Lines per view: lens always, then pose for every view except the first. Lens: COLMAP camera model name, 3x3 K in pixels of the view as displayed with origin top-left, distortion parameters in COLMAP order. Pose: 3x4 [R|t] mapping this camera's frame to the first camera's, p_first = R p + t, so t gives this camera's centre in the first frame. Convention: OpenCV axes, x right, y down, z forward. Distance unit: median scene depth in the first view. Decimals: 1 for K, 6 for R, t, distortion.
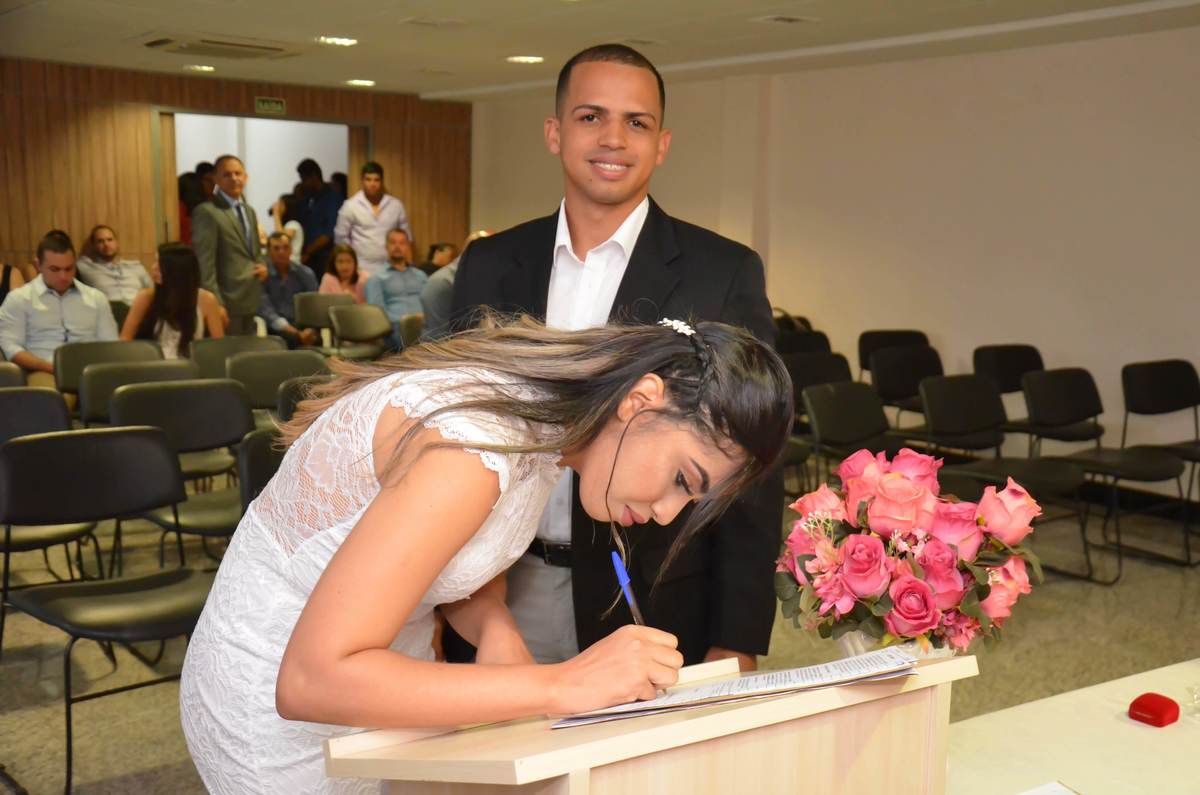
lens RADIAL K [[1467.4, 0, 600.0], [0, 1467.4, 397.5], [0, 0, 1]] dist [0.084517, -0.008163]
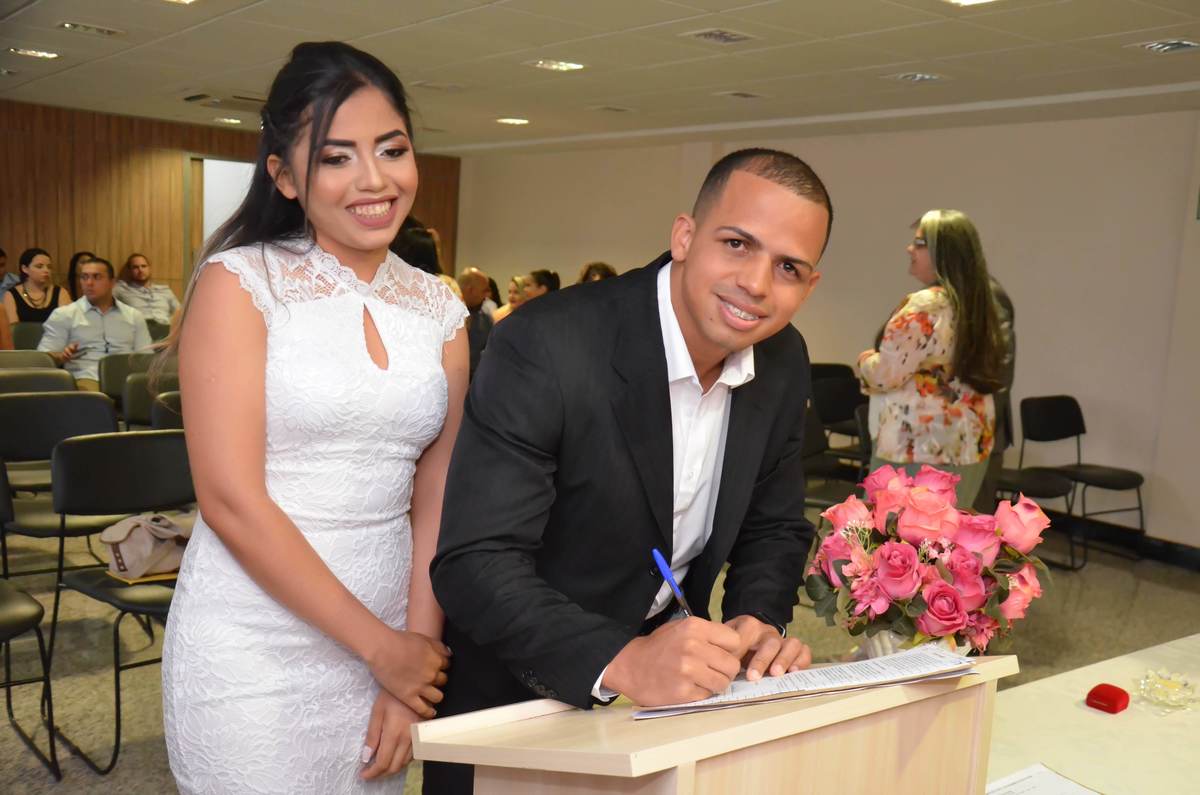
lens RADIAL K [[1247.0, 0, 600.0], [0, 1247.0, 397.5], [0, 0, 1]] dist [-0.014055, -0.004049]
pose [[0.998438, 0.027496, 0.048645, -0.087170], [-0.026731, 0.999510, -0.016304, 0.006210], [-0.049069, 0.014978, 0.998683, 0.079797]]
